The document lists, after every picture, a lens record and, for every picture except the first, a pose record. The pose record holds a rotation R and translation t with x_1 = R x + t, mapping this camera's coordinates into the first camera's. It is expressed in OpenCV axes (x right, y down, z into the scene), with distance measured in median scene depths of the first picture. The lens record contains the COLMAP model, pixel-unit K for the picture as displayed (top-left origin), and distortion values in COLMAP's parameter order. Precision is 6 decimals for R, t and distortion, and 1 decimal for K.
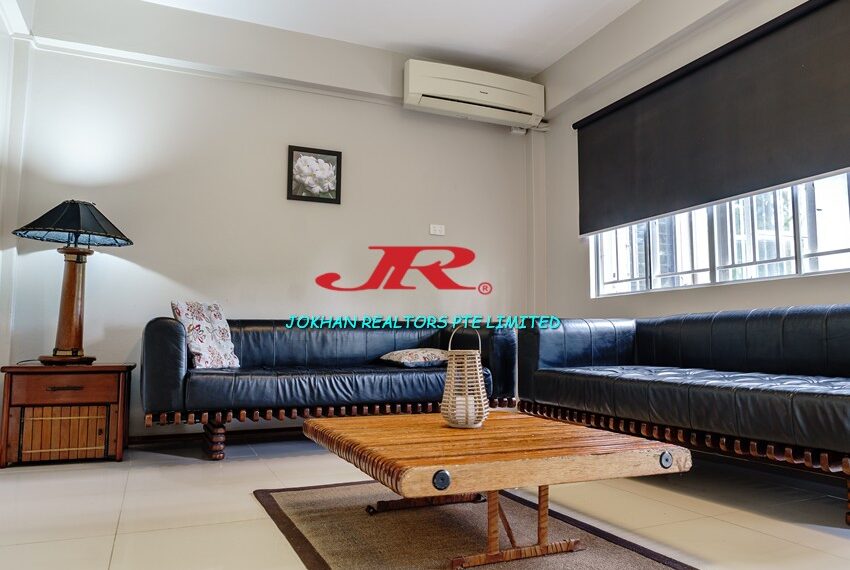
lens RADIAL K [[622.7, 0, 425.0], [0, 622.7, 285.0], [0, 0, 1]] dist [-0.002893, 0.000871]
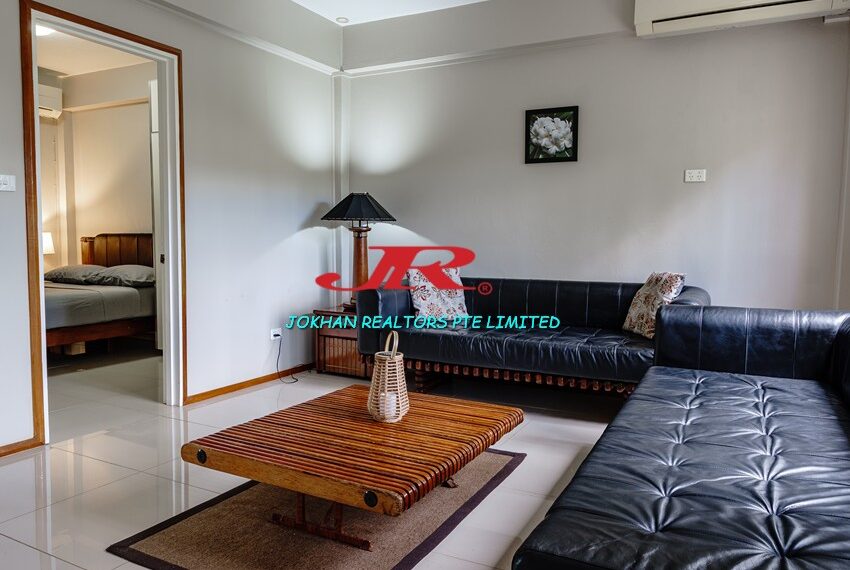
lens RADIAL K [[622.7, 0, 425.0], [0, 622.7, 285.0], [0, 0, 1]] dist [-0.002893, 0.000871]
pose [[0.620368, 0.063556, -0.781732, 0.588786], [0.064949, 0.989125, 0.131960, -0.097759], [0.781617, -0.132636, 0.609493, 0.226742]]
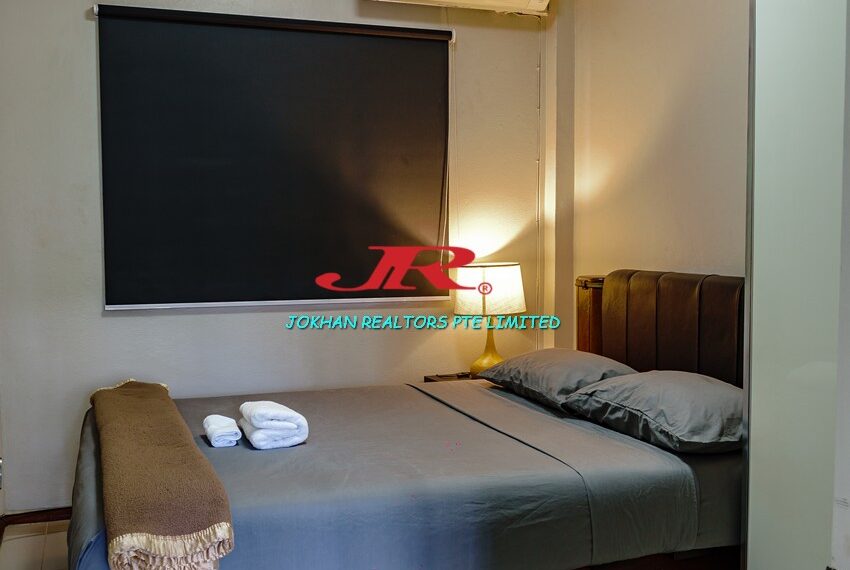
lens RADIAL K [[622.7, 0, 425.0], [0, 622.7, 285.0], [0, 0, 1]] dist [-0.002893, 0.000871]
pose [[-0.188226, 0.148419, -0.970847, -0.630973], [0.121377, 0.984453, 0.126966, -0.176388], [0.974597, -0.093941, -0.203314, 0.535659]]
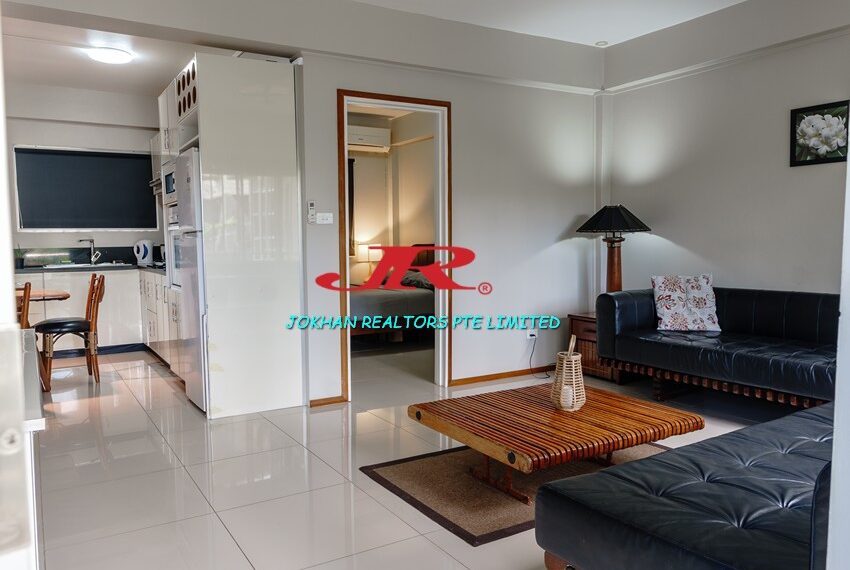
lens RADIAL K [[645.9, 0, 397.8], [0, 645.9, 281.9], [0, 0, 1]] dist [0.002802, 0.001628]
pose [[0.106775, 0.065913, -0.992096, 0.846935], [0.106285, 0.991326, 0.077301, -0.118423], [0.988586, -0.113699, 0.098844, 0.307875]]
